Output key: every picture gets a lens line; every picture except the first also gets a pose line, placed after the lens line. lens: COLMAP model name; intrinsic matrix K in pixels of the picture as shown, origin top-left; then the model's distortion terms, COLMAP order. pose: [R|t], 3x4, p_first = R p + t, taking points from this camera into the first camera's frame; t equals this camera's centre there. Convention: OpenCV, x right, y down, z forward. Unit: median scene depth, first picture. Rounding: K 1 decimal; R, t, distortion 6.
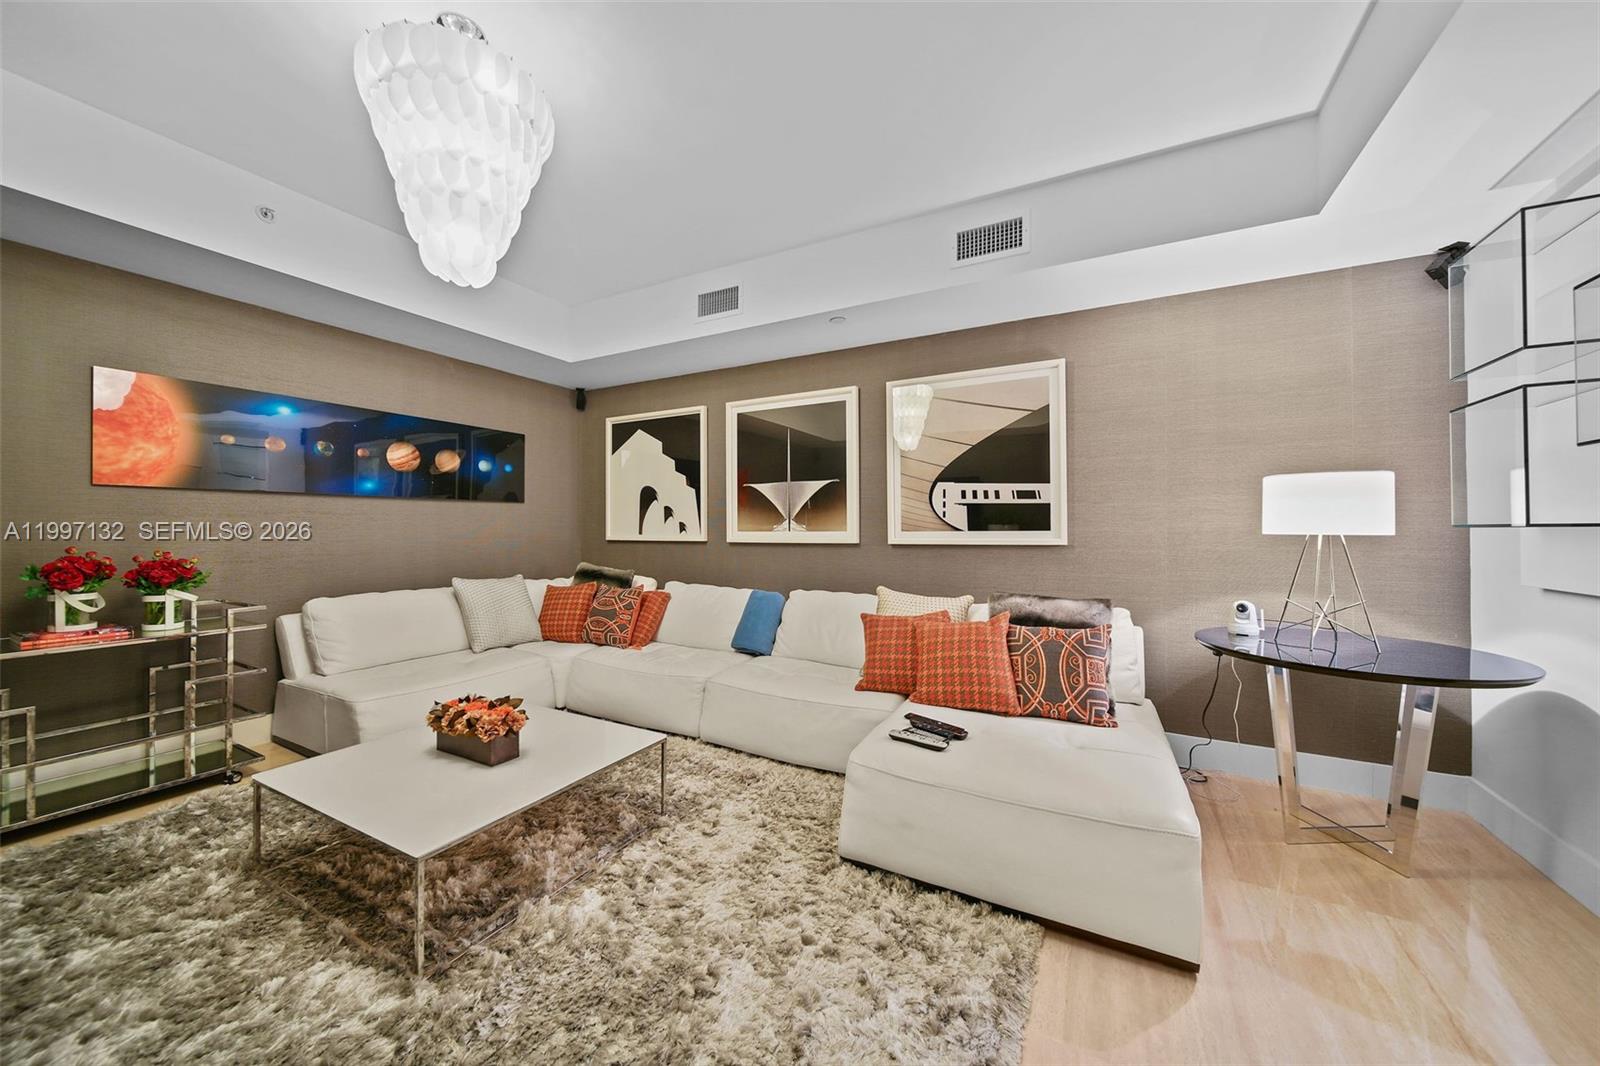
lens RADIAL K [[570.0, 0, 802.1], [0, 570.0, 529.3], [0, 0, 1]] dist [-0.001380, -0.001523]
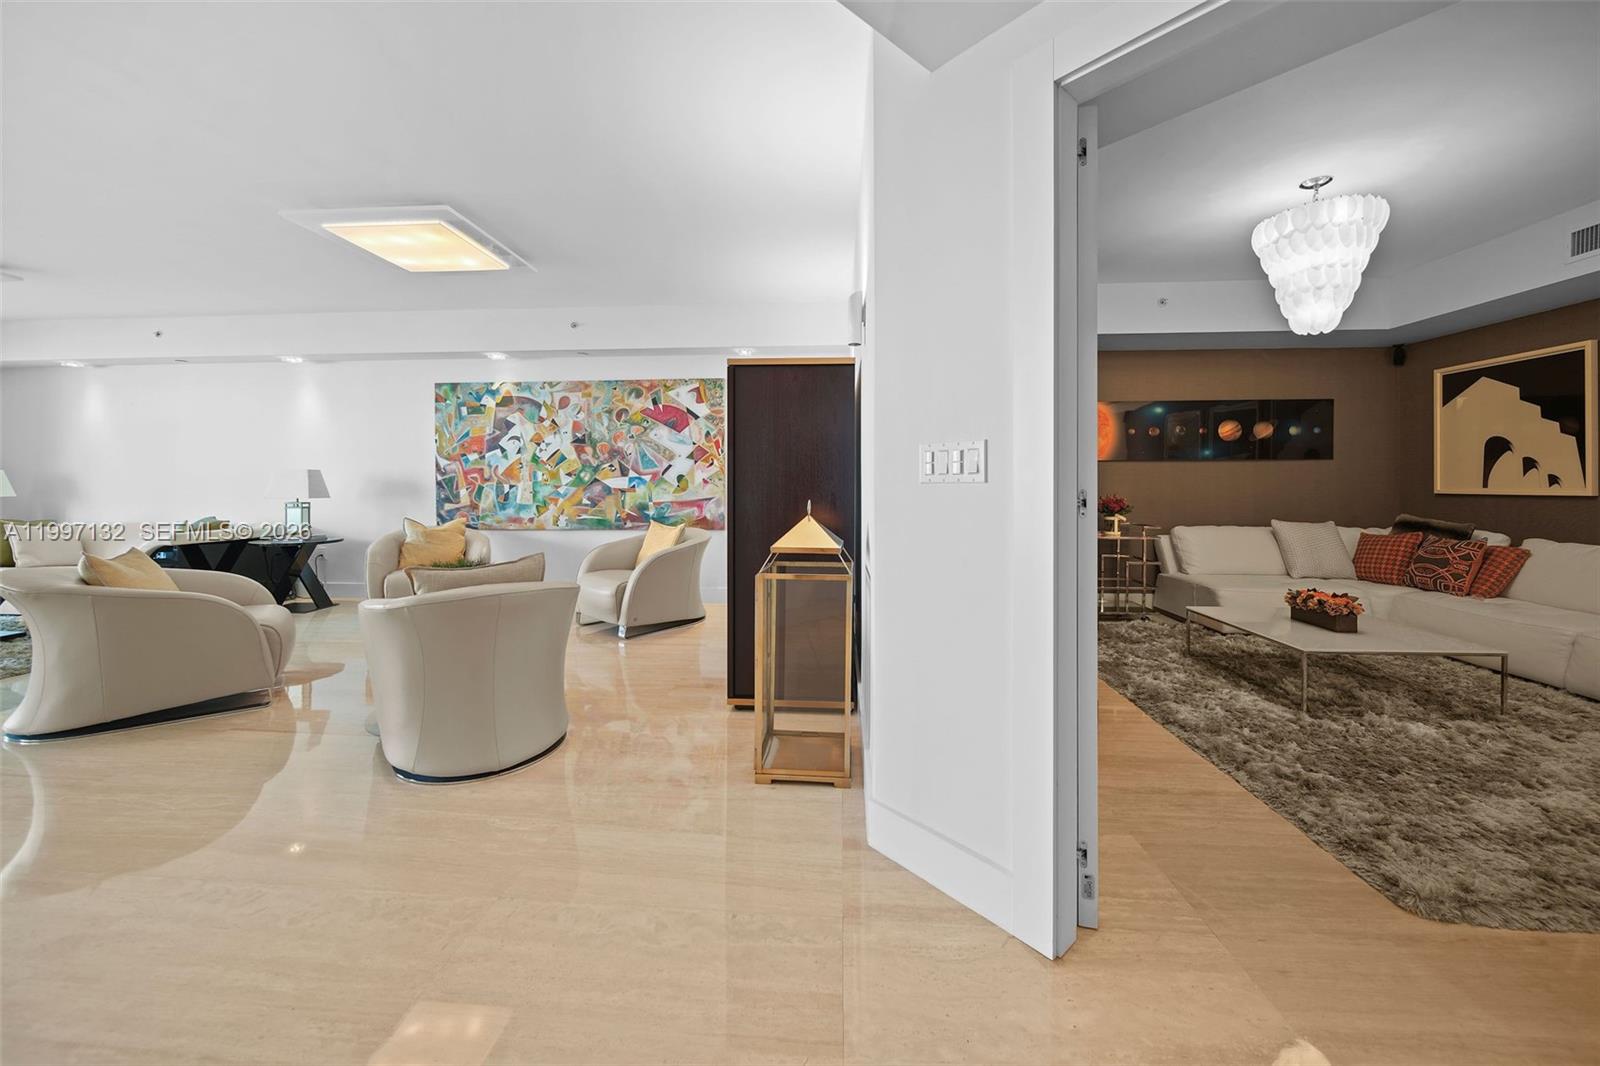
lens RADIAL K [[577.0, 0, 800.4], [0, 577.0, 485.2], [0, 0, 1]] dist [0.000613, -0.001582]
pose [[0.400586, 0.001453, -0.916258, 0.166393], [0.000383, 0.999998, 0.001754, 0.002863], [0.916259, -0.001054, 0.400584, -0.516060]]
